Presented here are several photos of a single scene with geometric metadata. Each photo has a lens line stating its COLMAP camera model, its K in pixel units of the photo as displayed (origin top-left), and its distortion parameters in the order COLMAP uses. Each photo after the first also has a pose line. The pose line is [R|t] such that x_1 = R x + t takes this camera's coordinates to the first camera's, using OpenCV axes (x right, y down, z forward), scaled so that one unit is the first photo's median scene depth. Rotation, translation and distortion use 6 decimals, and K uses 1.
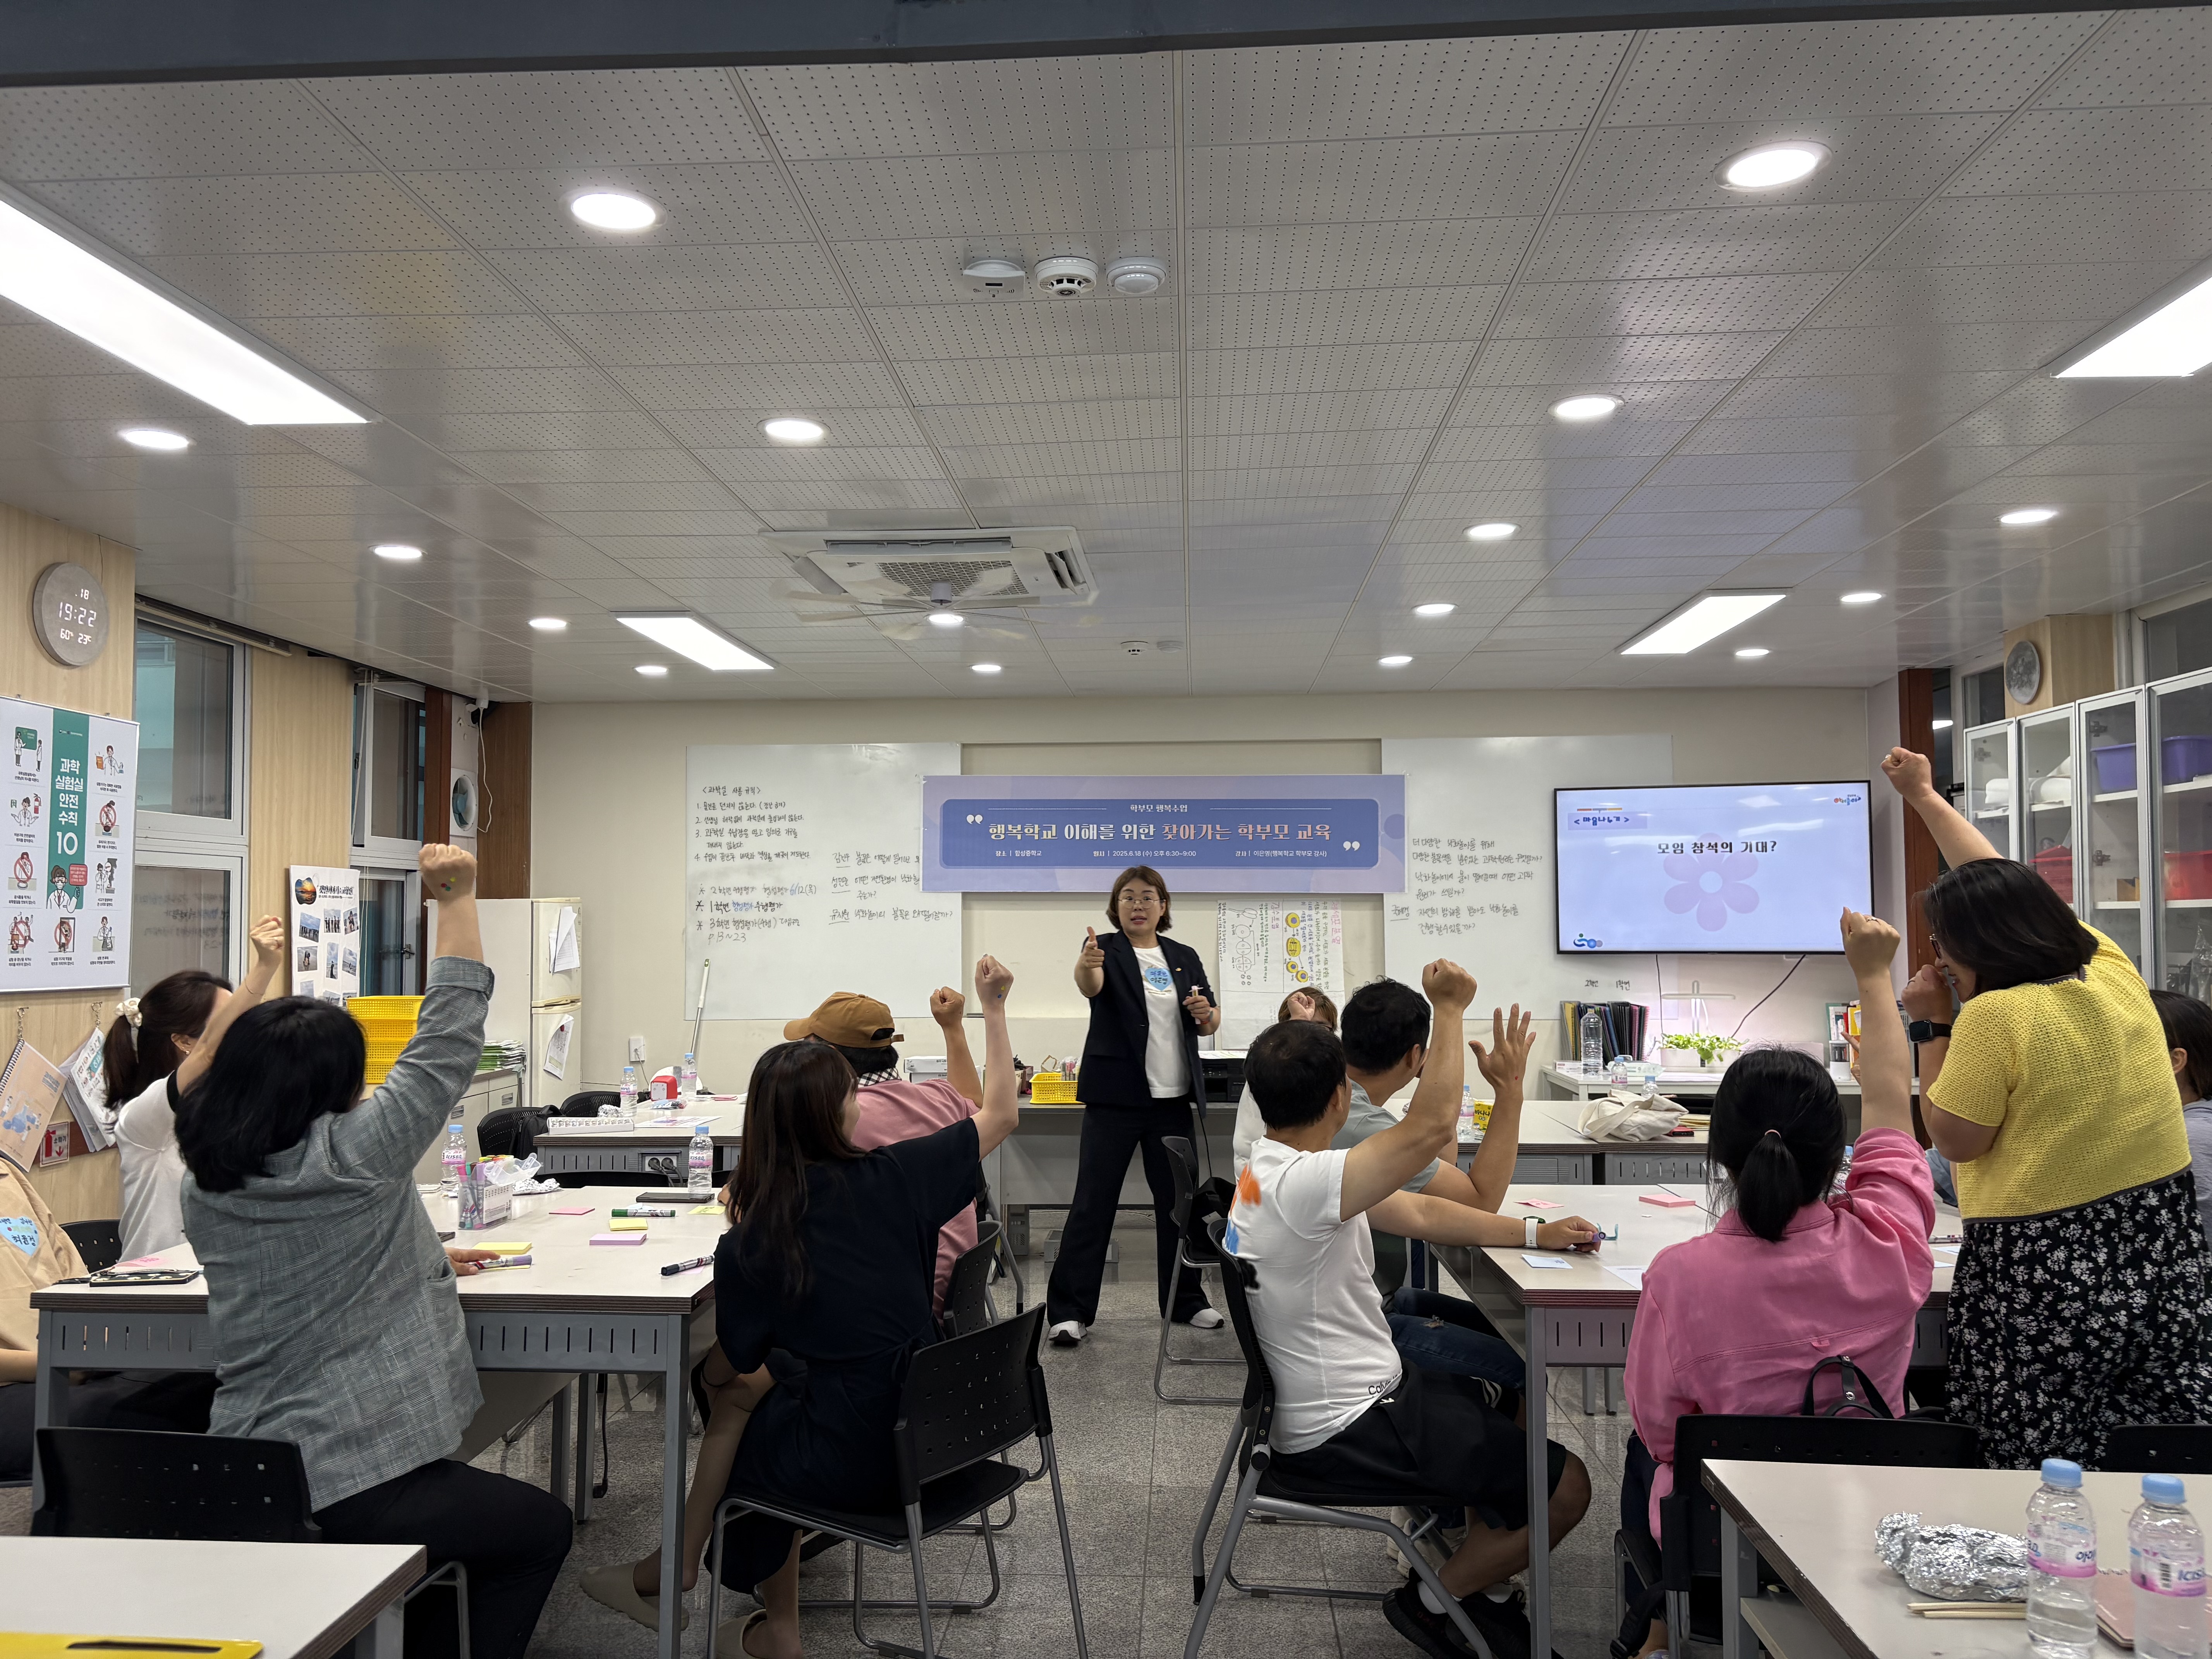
lens RADIAL K [[1667.3, 0, 1096.9], [0, 1667.3, 848.9], [0, 0, 1]] dist [0.041817, -0.019836]
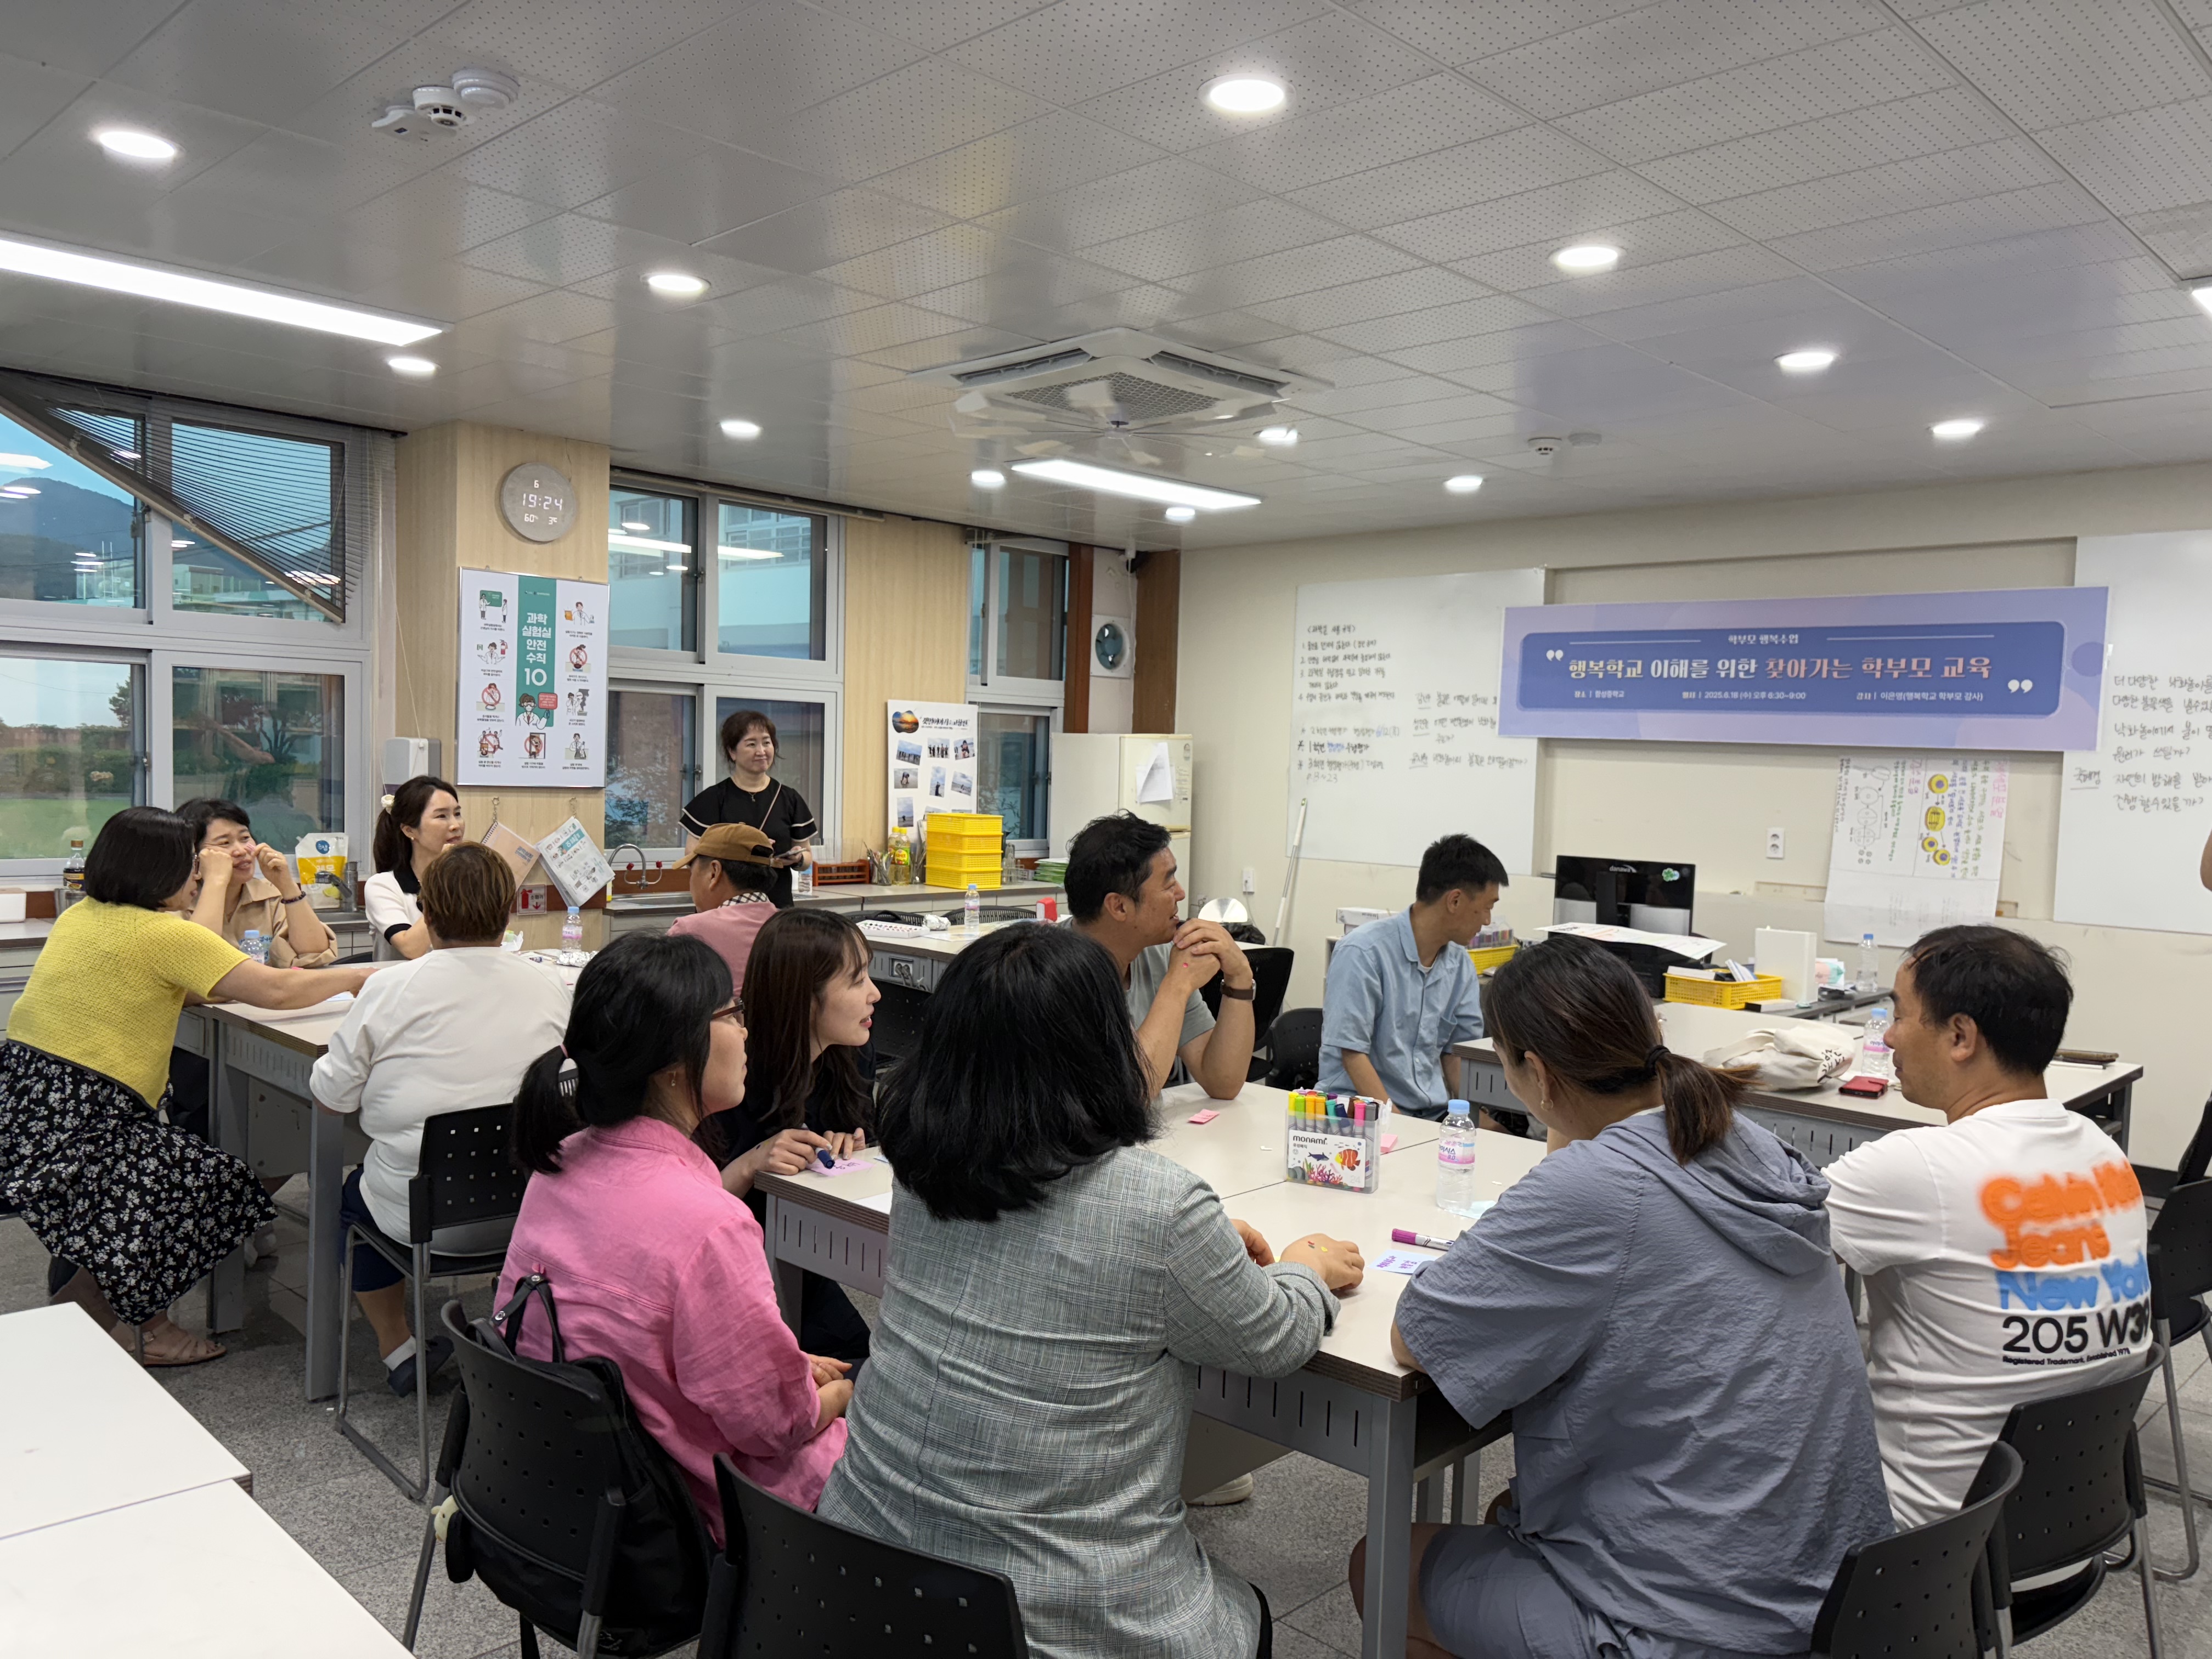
lens RADIAL K [[1667.3, 0, 1095.3], [0, 1667.3, 827.1], [0, 0, 1]] dist [0.041817, -0.019836]
pose [[0.748339, 0.057929, -0.660782, 0.341090], [-0.006429, 0.996766, 0.080103, 0.003426], [0.663285, -0.055696, 0.746291, 0.169681]]
